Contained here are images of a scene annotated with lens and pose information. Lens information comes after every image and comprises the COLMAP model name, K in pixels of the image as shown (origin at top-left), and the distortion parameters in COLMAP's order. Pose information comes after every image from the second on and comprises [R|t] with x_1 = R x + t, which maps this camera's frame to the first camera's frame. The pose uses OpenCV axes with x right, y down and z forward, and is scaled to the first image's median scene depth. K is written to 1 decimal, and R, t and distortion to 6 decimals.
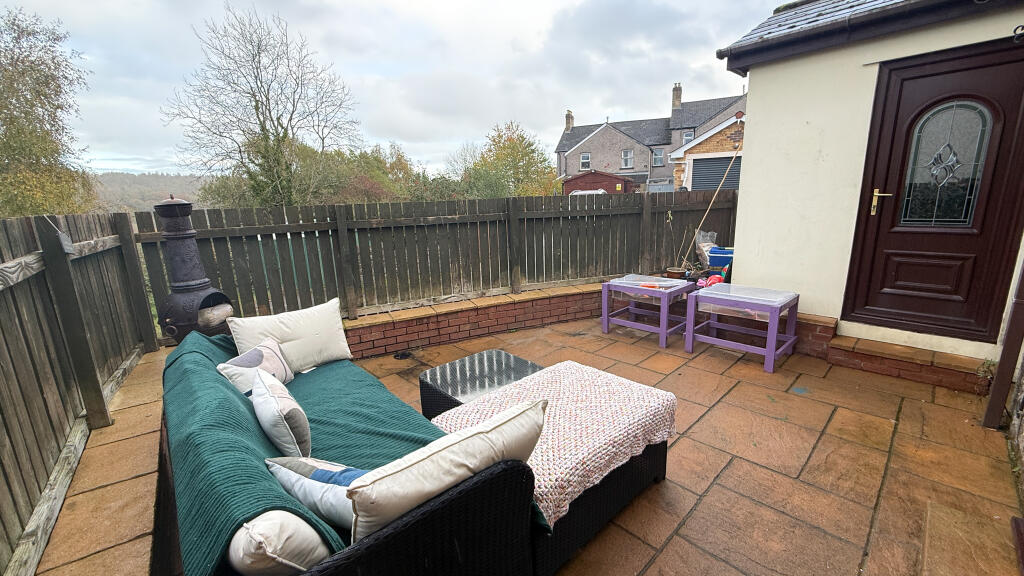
lens RADIAL K [[409.1, 0, 510.0], [0, 409.1, 288.3], [0, 0, 1]] dist [0.002756, 0.000004]
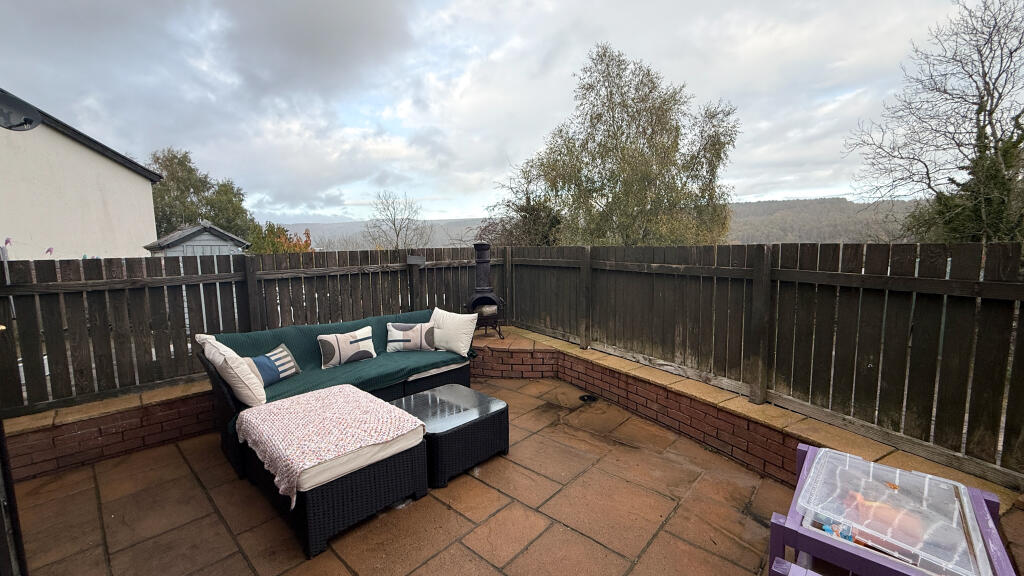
lens RADIAL K [[409.1, 0, 512.7], [0, 409.1, 286.7], [0, 0, 1]] dist [0.002756, 0.000004]
pose [[0.077956, 0.139974, -0.987082, 0.631583], [-0.203212, 0.971539, 0.121721, -0.172247], [0.976026, 0.191098, 0.104181, 0.630184]]
